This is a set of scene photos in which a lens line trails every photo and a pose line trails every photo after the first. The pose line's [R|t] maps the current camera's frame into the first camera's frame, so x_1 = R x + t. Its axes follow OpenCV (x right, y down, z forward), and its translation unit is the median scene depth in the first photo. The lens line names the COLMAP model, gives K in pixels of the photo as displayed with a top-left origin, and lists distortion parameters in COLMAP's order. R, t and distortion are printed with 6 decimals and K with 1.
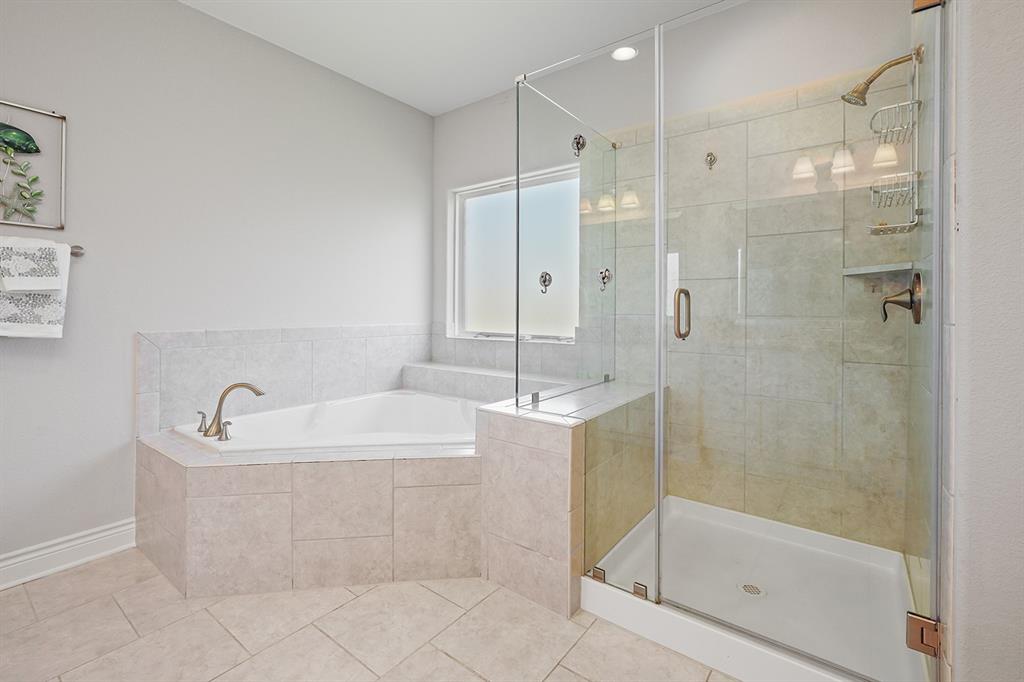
lens RADIAL K [[458.7, 0, 511.5], [0, 458.7, 306.7], [0, 0, 1]] dist [-0.003988, -0.000370]
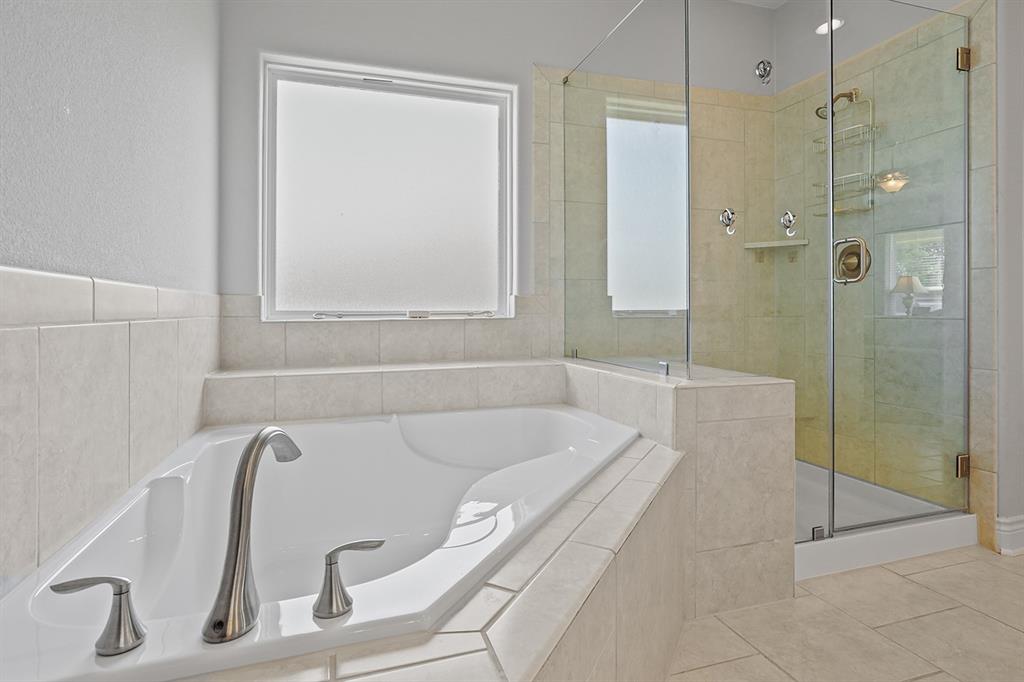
lens RADIAL K [[525.6, 0, 509.1], [0, 525.6, 306.4], [0, 0, 1]] dist [-0.000741, 0.000515]
pose [[0.574902, -0.002676, 0.818218, -0.914255], [0.005590, 0.999984, -0.000657, 0.097148], [-0.818203, 0.004952, 0.574908, 0.760520]]
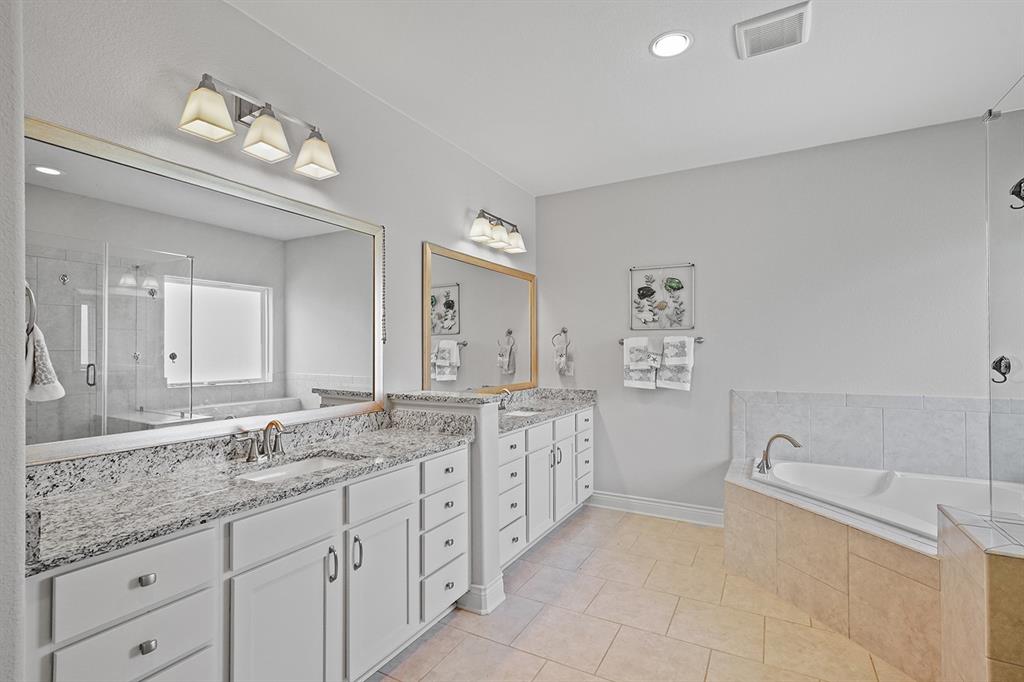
lens RADIAL K [[475.7, 0, 512.0], [0, 475.7, 341.0], [0, 0, 1]] dist [-0.000498, 0.000711]
pose [[0.149560, -0.022841, -0.988489, 0.748226], [0.008722, 0.999725, -0.021781, -0.090727], [0.988714, -0.005364, 0.149718, 0.036970]]
